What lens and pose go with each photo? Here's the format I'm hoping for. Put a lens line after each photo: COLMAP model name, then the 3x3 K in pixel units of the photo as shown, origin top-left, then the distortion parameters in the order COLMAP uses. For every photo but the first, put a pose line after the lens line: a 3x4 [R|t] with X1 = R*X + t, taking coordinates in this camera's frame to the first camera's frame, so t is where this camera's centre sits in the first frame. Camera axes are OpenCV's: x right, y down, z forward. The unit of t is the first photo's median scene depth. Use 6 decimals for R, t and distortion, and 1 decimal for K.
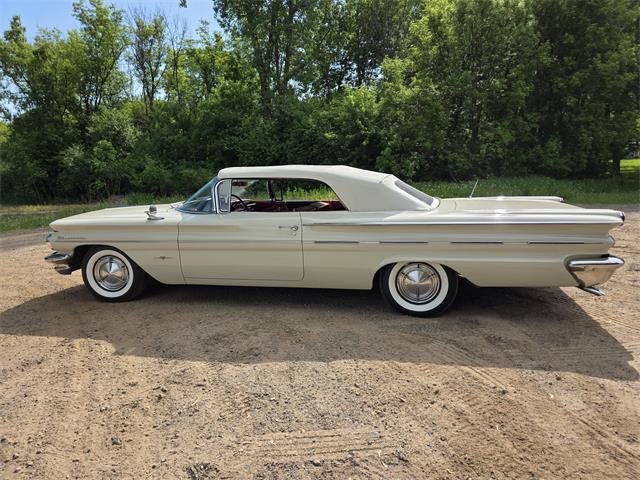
lens RADIAL K [[427.6, 0, 325.4], [0, 427.6, 250.1], [0, 0, 1]] dist [0.054149, -0.052973]
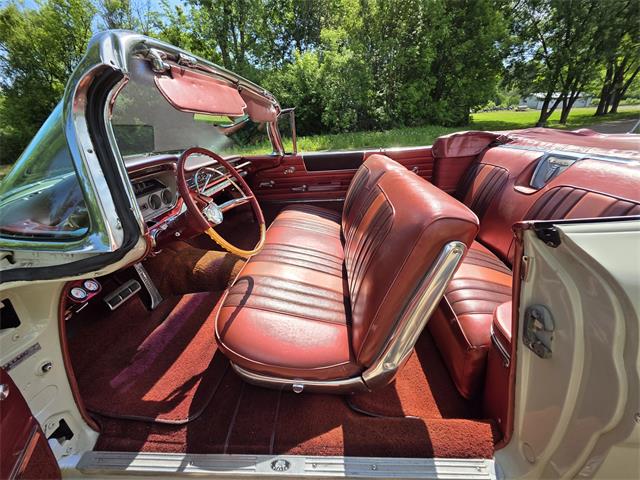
lens RADIAL K [[251.8, 0, 323.2], [0, 251.8, 240.9], [0, 0, 1]] dist [0.000189, -0.000358]
pose [[0.983626, -0.097198, 0.151765, -0.025051], [0.058898, 0.969228, 0.239013, -0.015972], [-0.170327, -0.226161, 0.959083, 0.125531]]
